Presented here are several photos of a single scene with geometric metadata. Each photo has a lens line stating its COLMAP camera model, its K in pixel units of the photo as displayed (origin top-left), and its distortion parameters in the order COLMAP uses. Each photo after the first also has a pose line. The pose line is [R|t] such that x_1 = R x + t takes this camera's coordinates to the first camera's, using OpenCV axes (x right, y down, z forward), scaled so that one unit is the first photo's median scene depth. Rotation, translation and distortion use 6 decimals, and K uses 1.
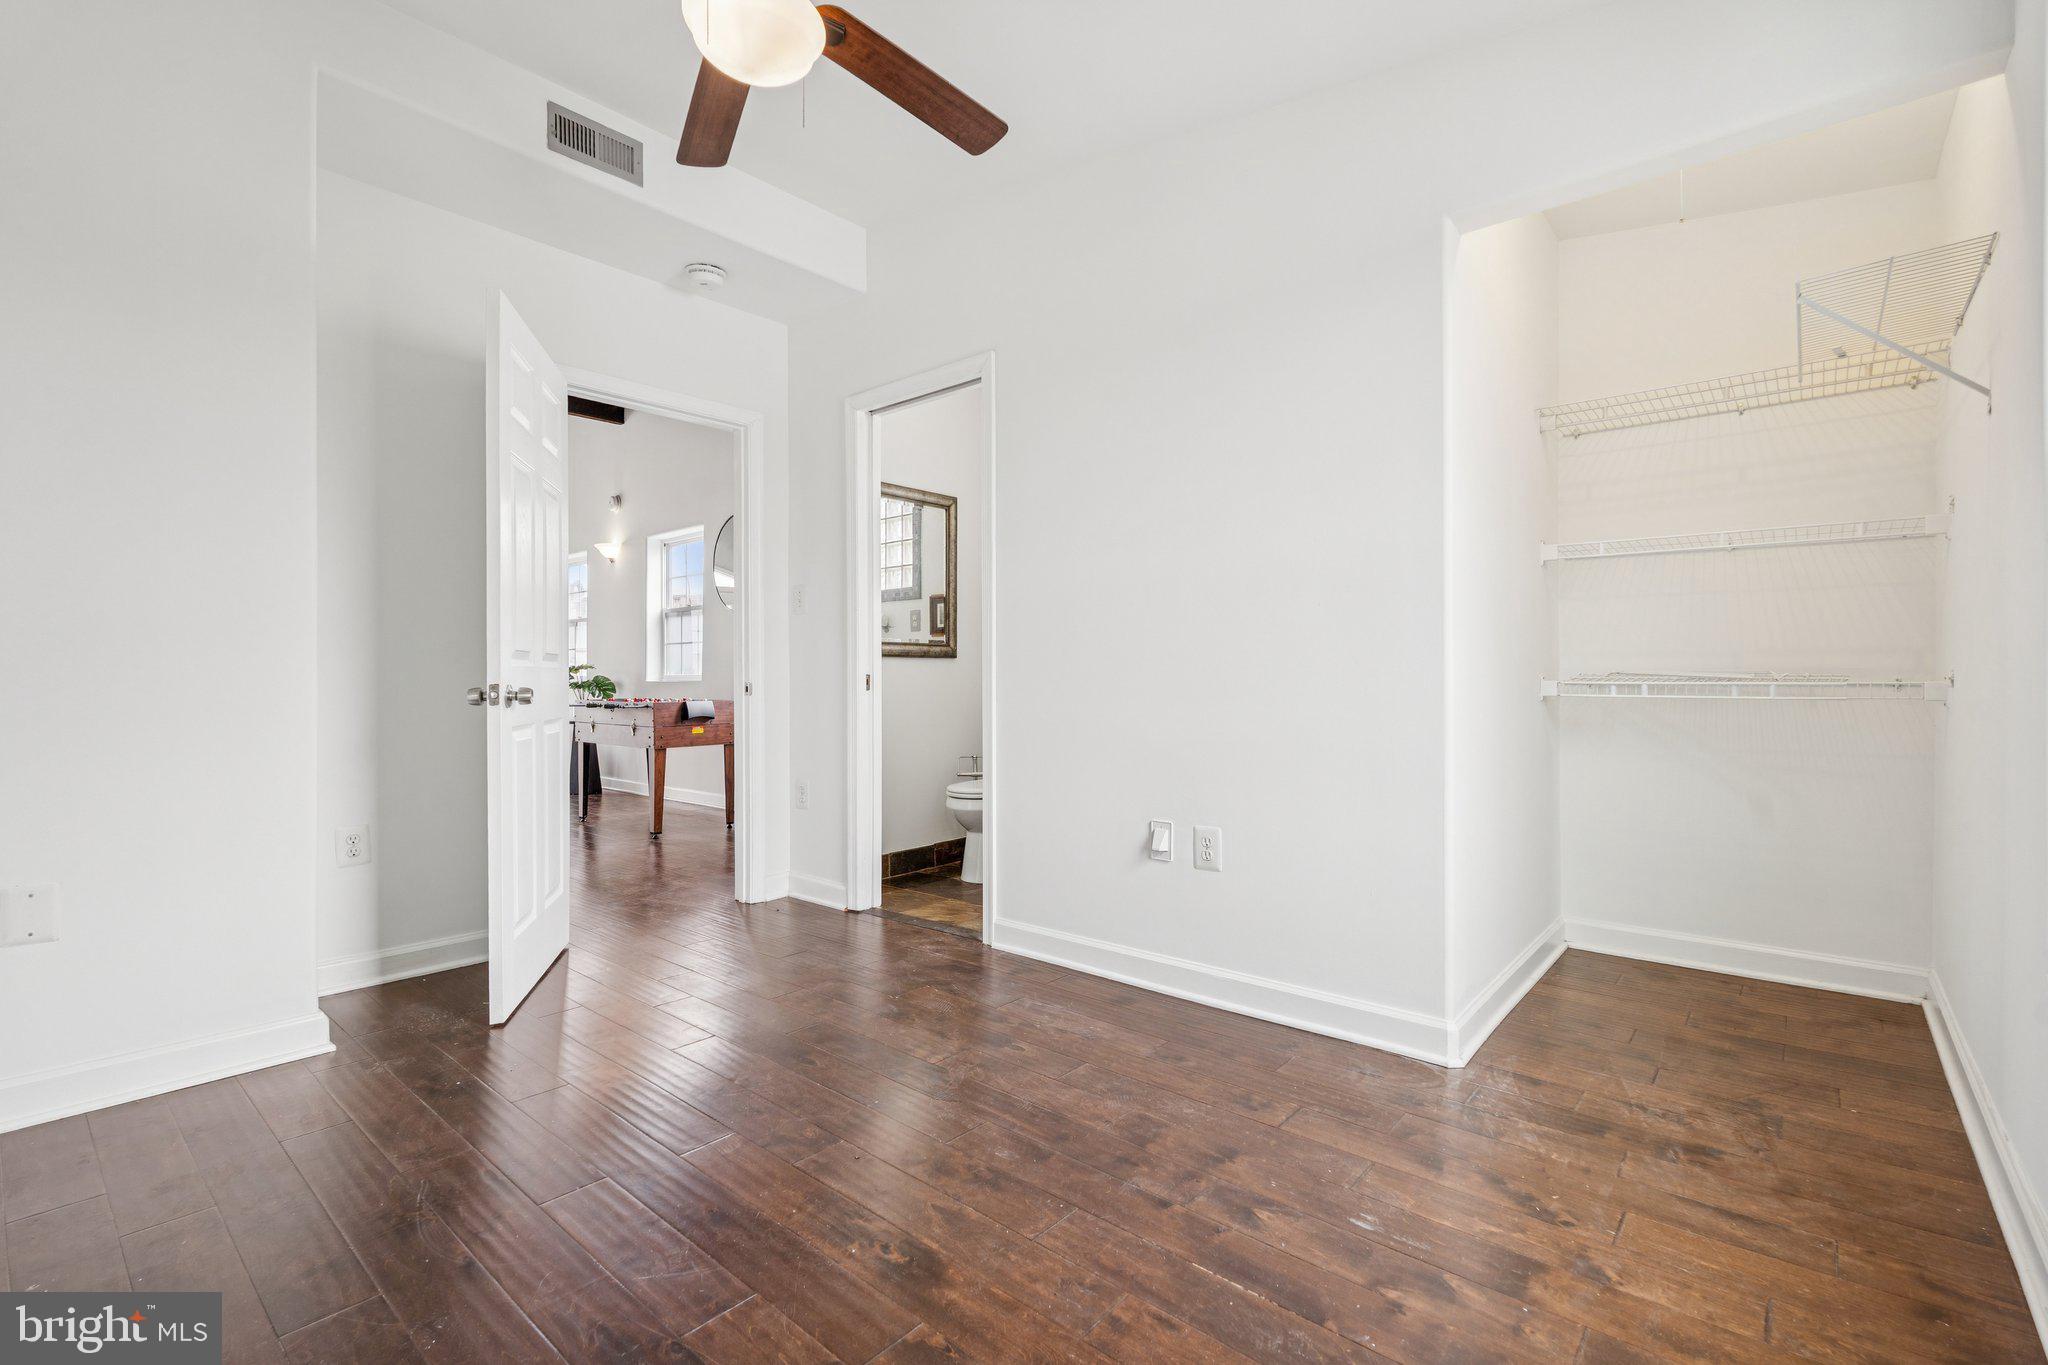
lens RADIAL K [[903.6, 0, 1023.0], [0, 903.6, 677.8], [0, 0, 1]] dist [0.002628, 0.000318]
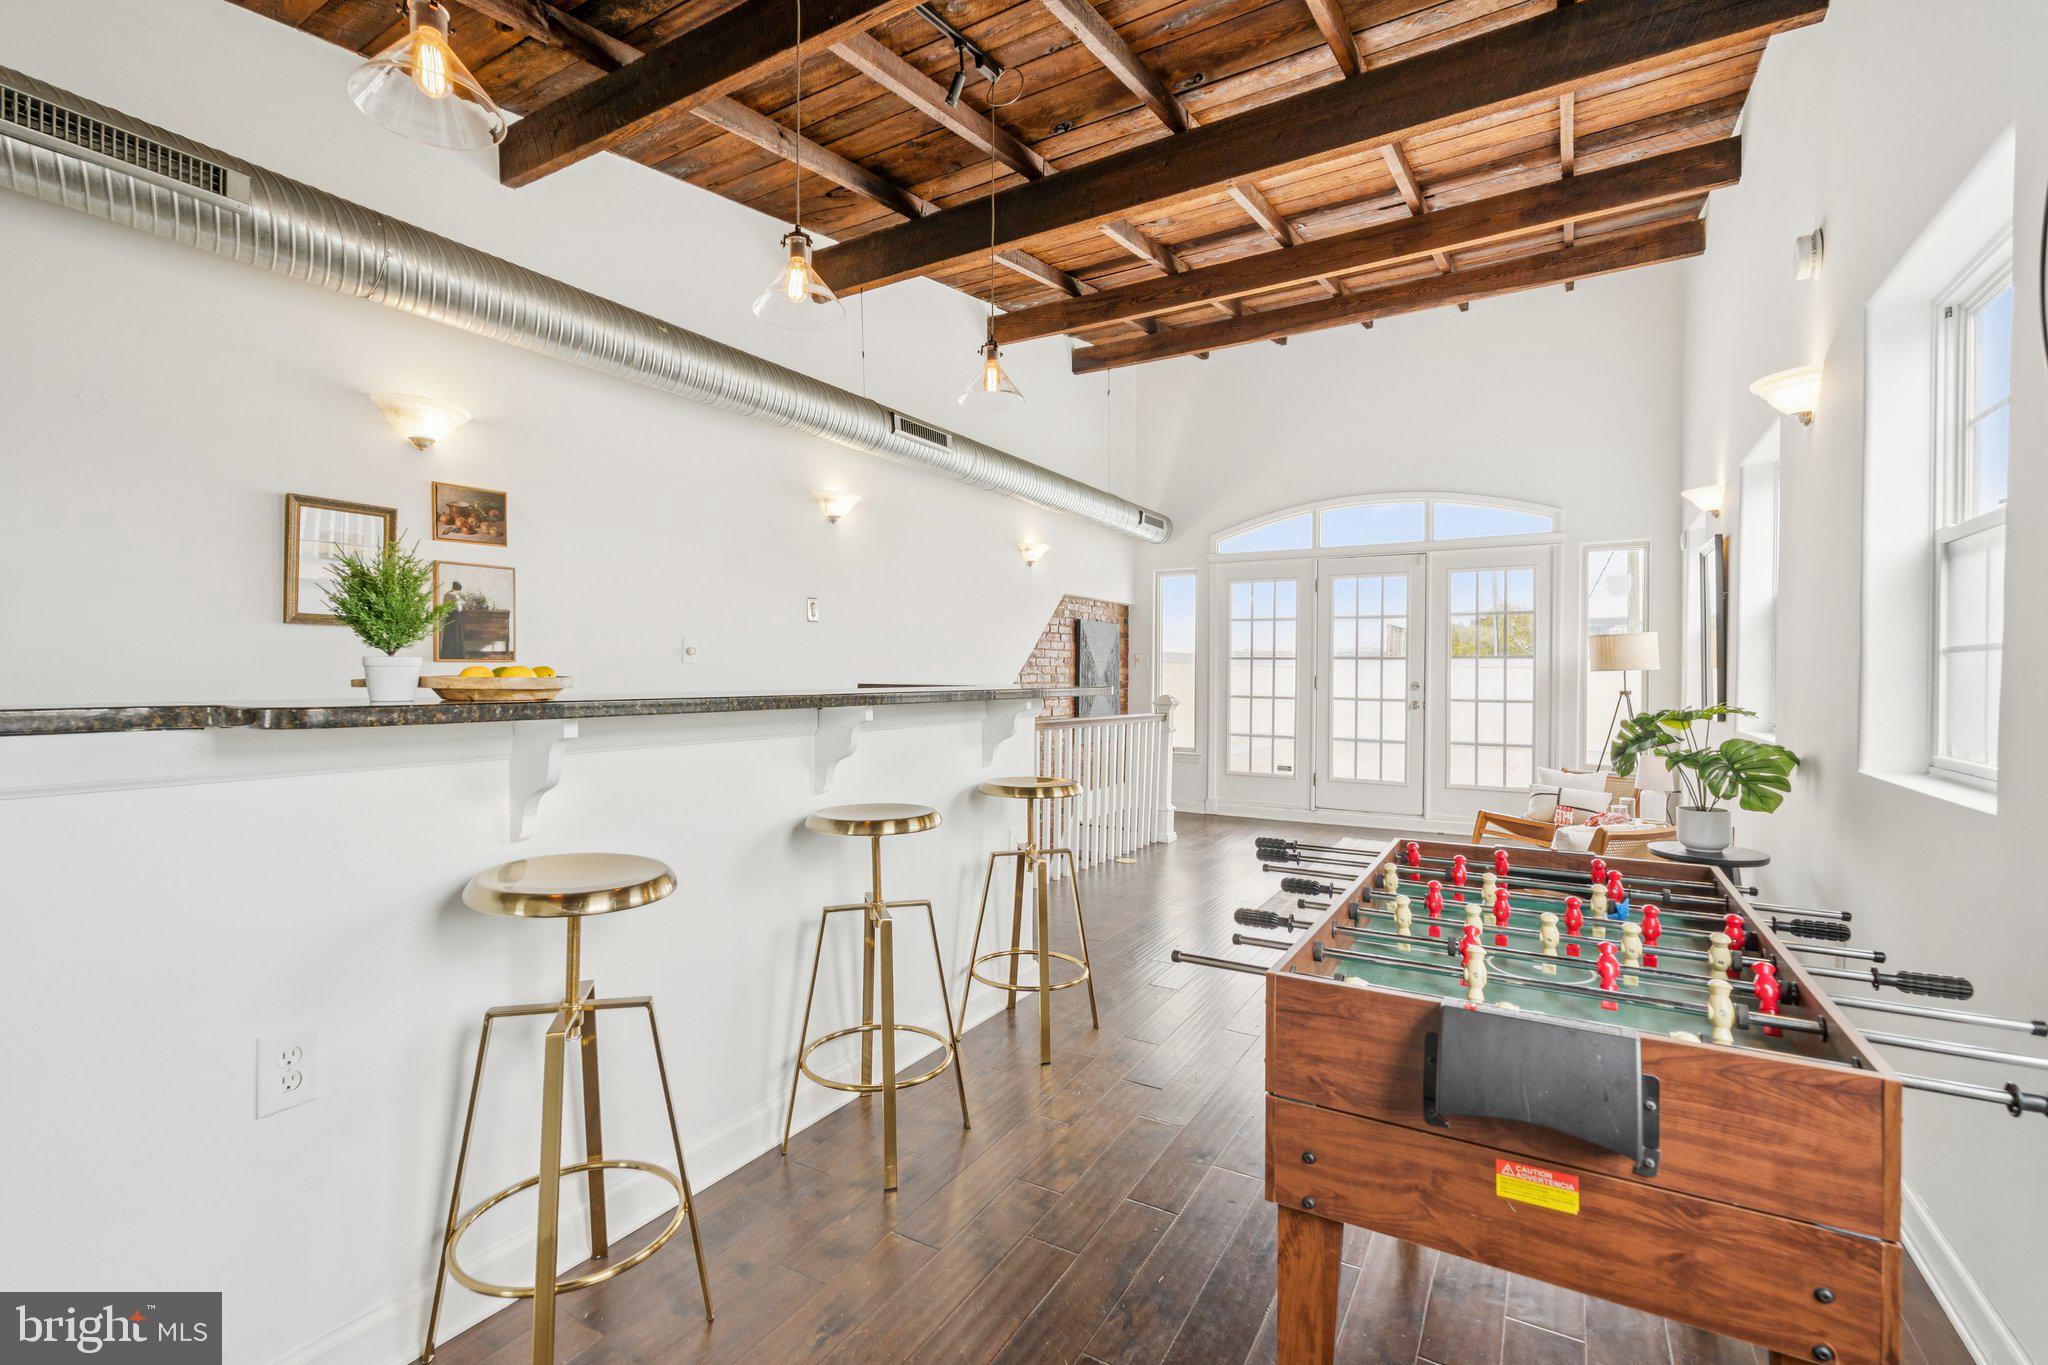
lens RADIAL K [[903.6, 0, 1019.9], [0, 903.6, 679.0], [0, 0, 1]] dist [0.002628, 0.000318]
pose [[0.166859, 0.003438, -0.985975, -0.155272], [0.002085, 0.999990, 0.003840, -0.029135], [0.985978, -0.002696, 0.166851, 0.655379]]
